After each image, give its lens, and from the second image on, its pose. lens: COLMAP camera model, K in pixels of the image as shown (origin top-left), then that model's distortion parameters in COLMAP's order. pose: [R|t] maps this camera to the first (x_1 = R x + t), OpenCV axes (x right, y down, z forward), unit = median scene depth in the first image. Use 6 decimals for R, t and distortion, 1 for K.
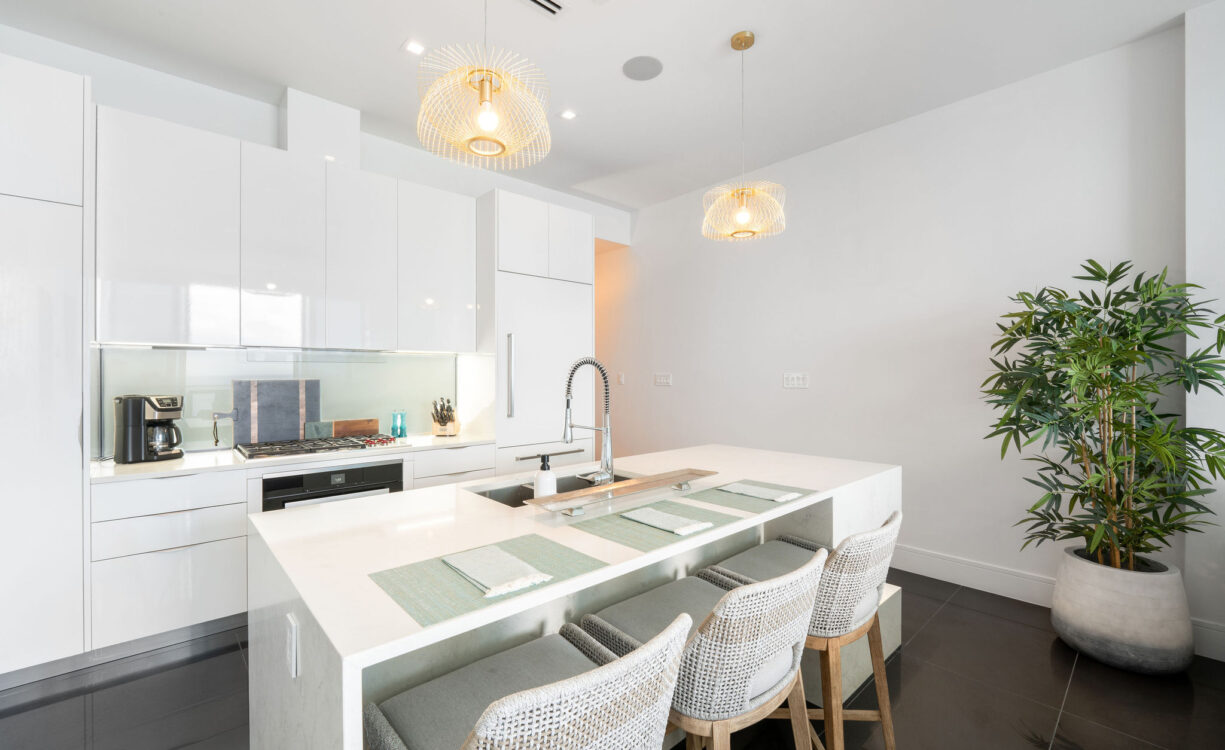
lens RADIAL K [[500.1, 0, 617.5], [0, 500.1, 372.2], [0, 0, 1]] dist [-0.007839, -0.000407]
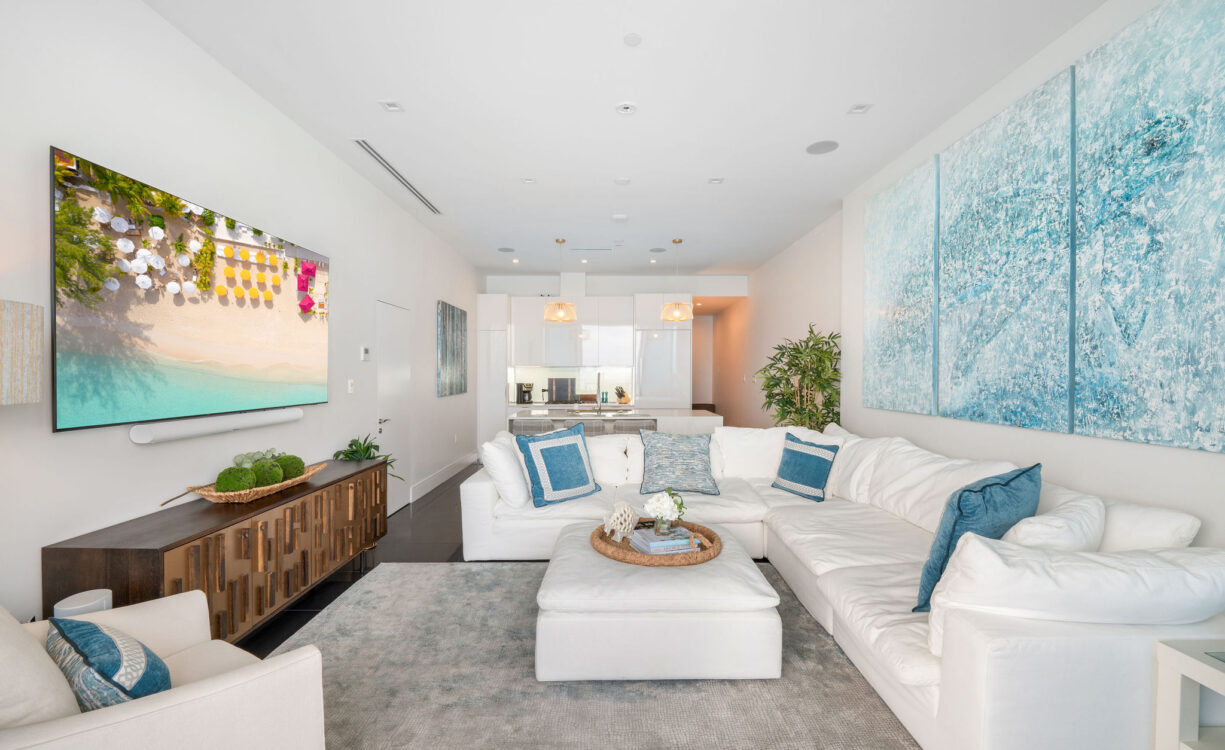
lens RADIAL K [[500.1, 0, 615.0], [0, 500.1, 376.8], [0, 0, 1]] dist [-0.007839, -0.000407]
pose [[0.757968, 0.004987, -0.652272, 1.350148], [0.002635, 0.999939, 0.010706, -0.021224], [0.652286, -0.009833, 0.757909, -0.888154]]
